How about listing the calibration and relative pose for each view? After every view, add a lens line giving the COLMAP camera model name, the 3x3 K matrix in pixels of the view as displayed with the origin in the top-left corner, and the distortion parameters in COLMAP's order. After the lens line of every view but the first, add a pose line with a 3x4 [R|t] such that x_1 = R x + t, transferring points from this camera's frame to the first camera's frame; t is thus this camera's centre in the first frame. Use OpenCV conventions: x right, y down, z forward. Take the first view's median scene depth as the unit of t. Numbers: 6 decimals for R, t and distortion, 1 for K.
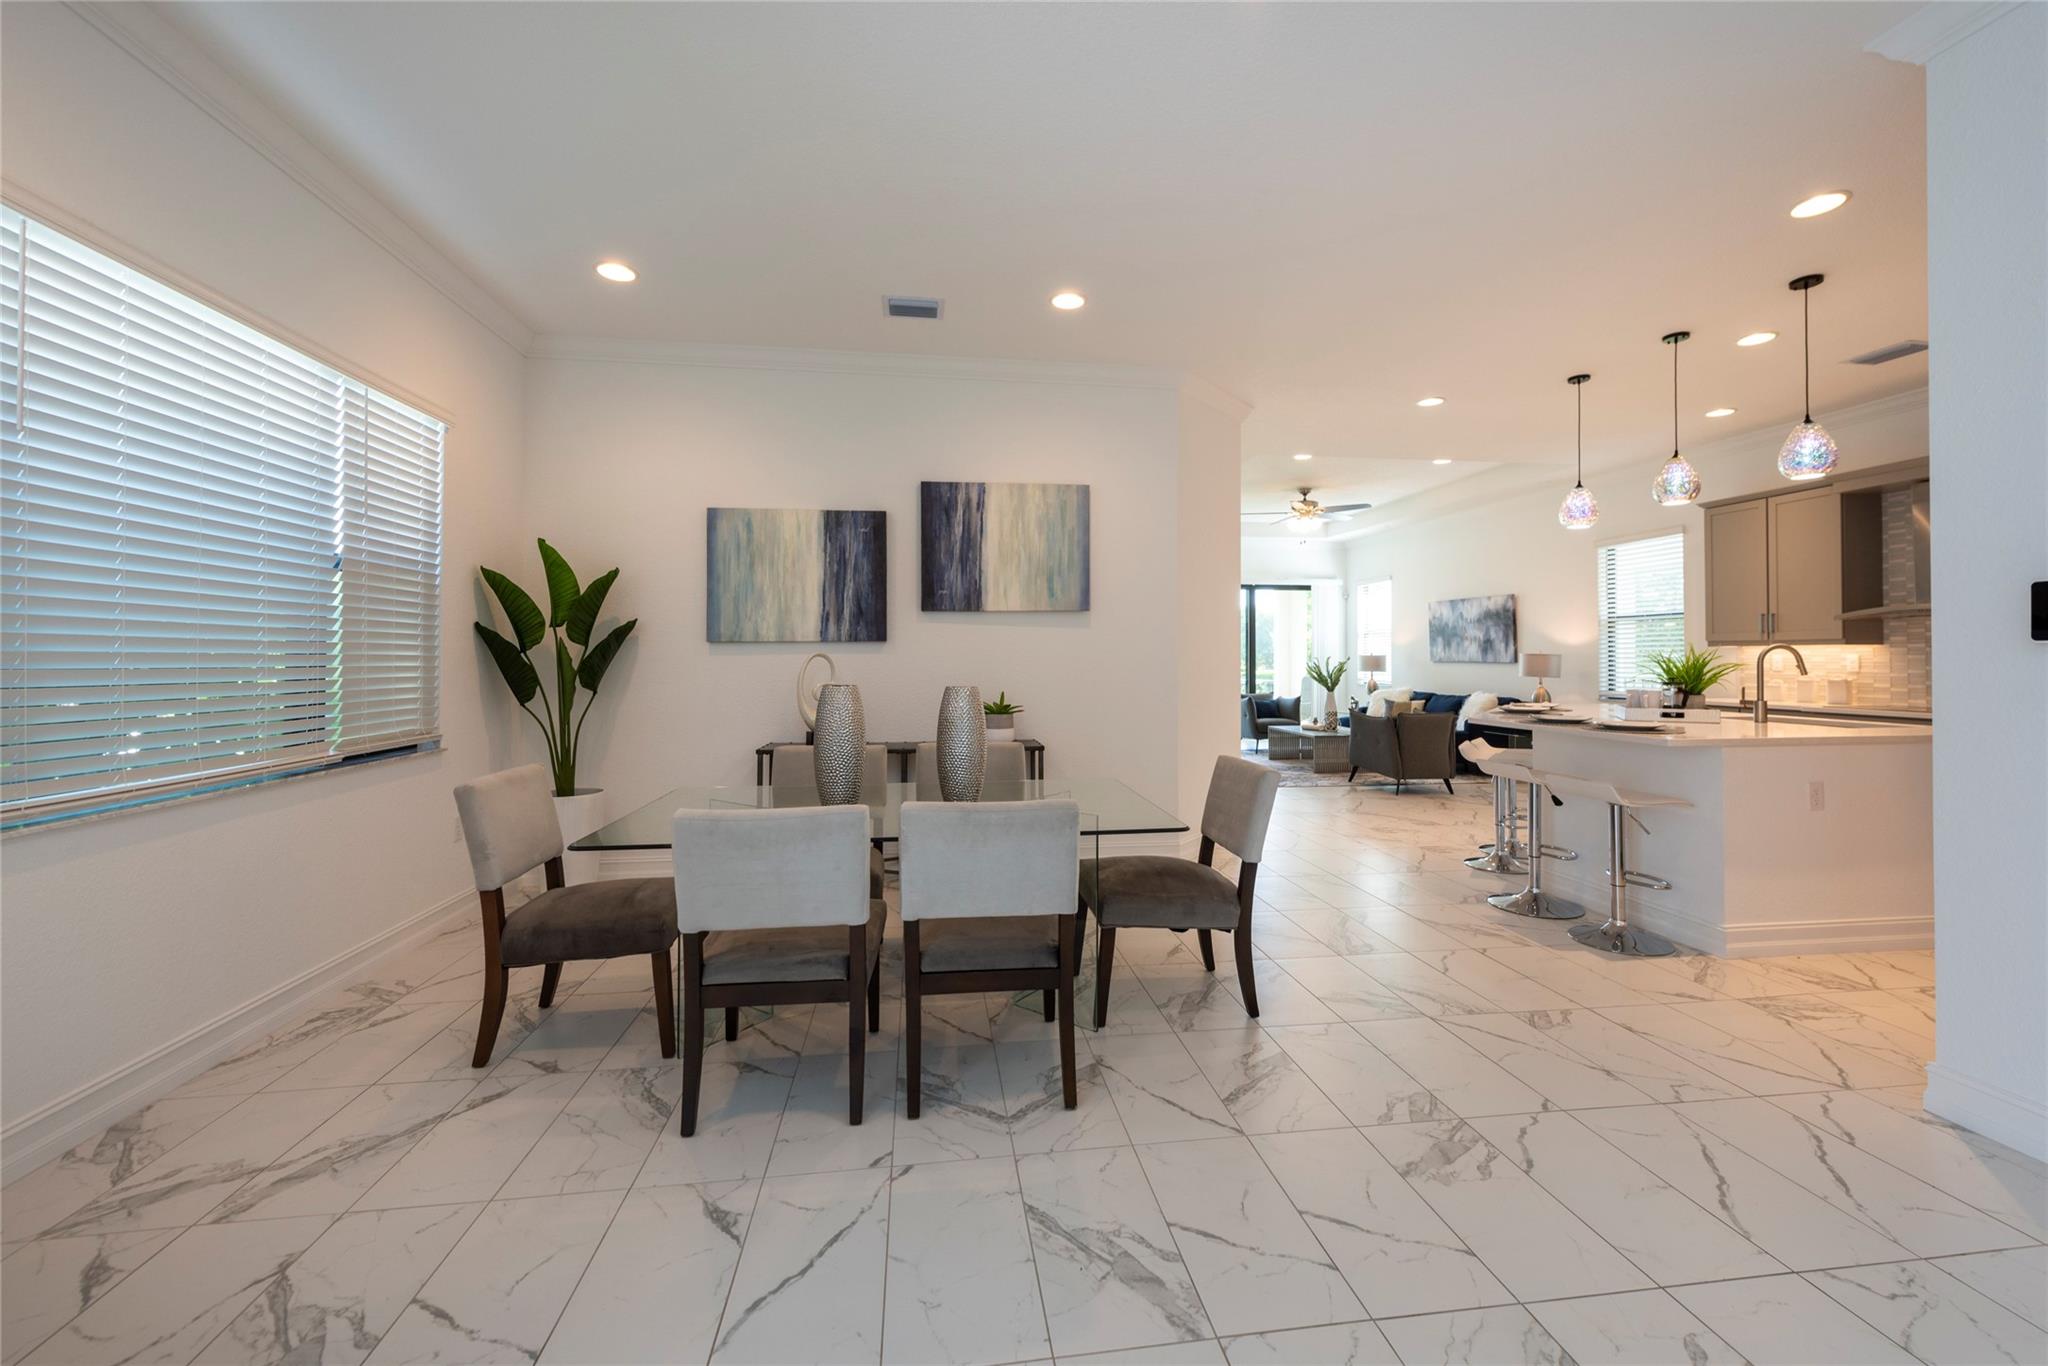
lens RADIAL K [[821.2, 0, 1009.2], [0, 821.2, 658.5], [0, 0, 1]] dist [0.004498, -0.000971]
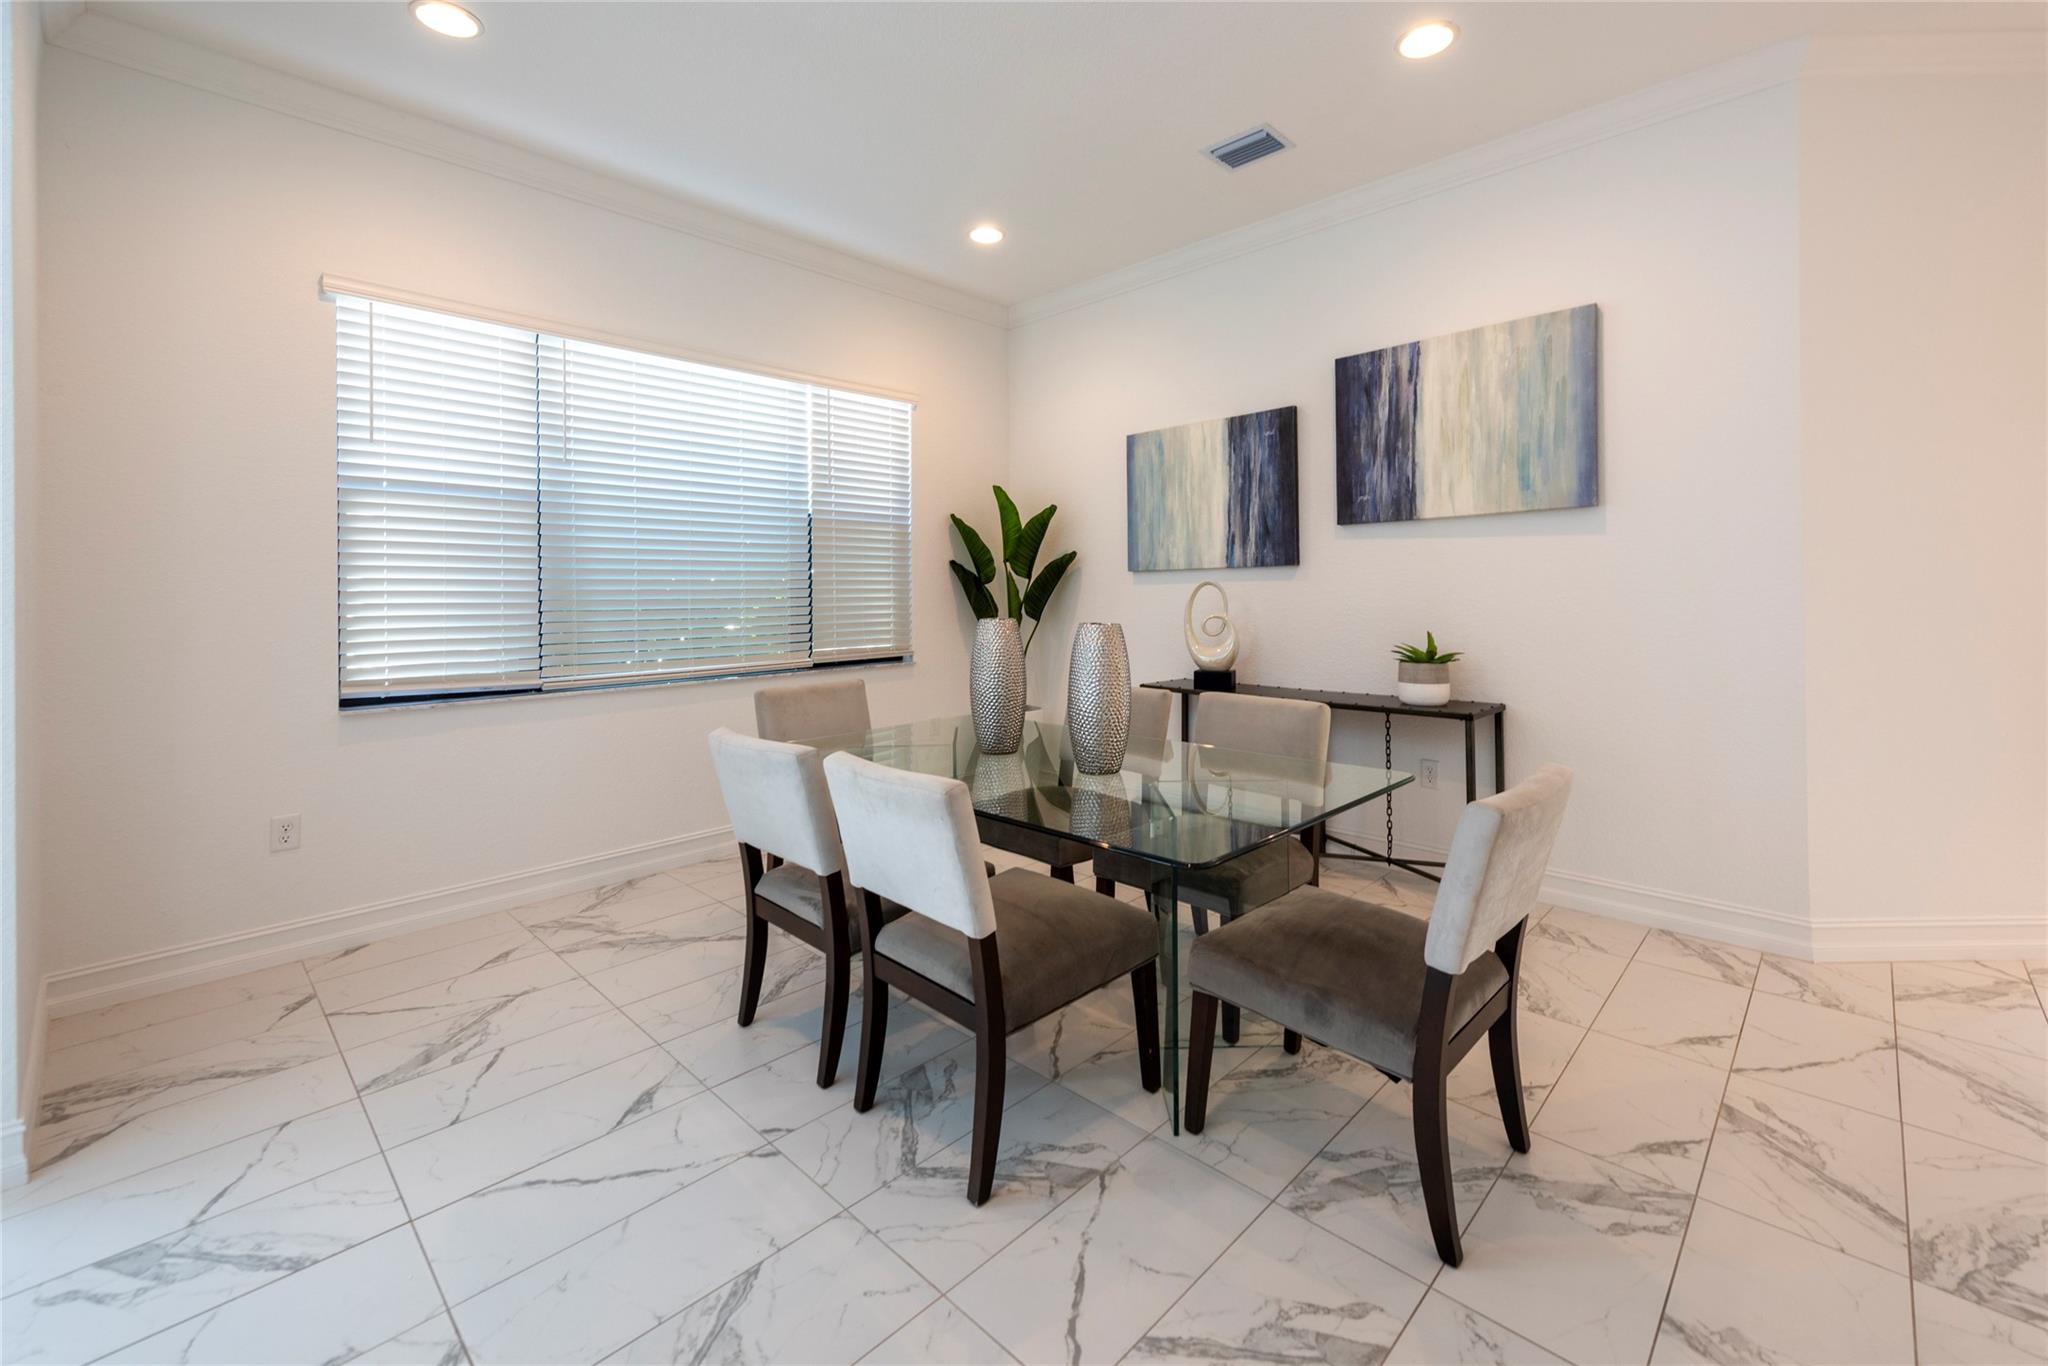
lens RADIAL K [[821.2, 0, 998.5], [0, 821.2, 598.3], [0, 0, 1]] dist [0.004498, -0.000971]
pose [[0.630261, -0.000172, -0.776383, 0.299849], [0.012186, 0.999879, 0.009670, 0.000504], [0.776288, -0.015556, 0.630187, 0.255781]]
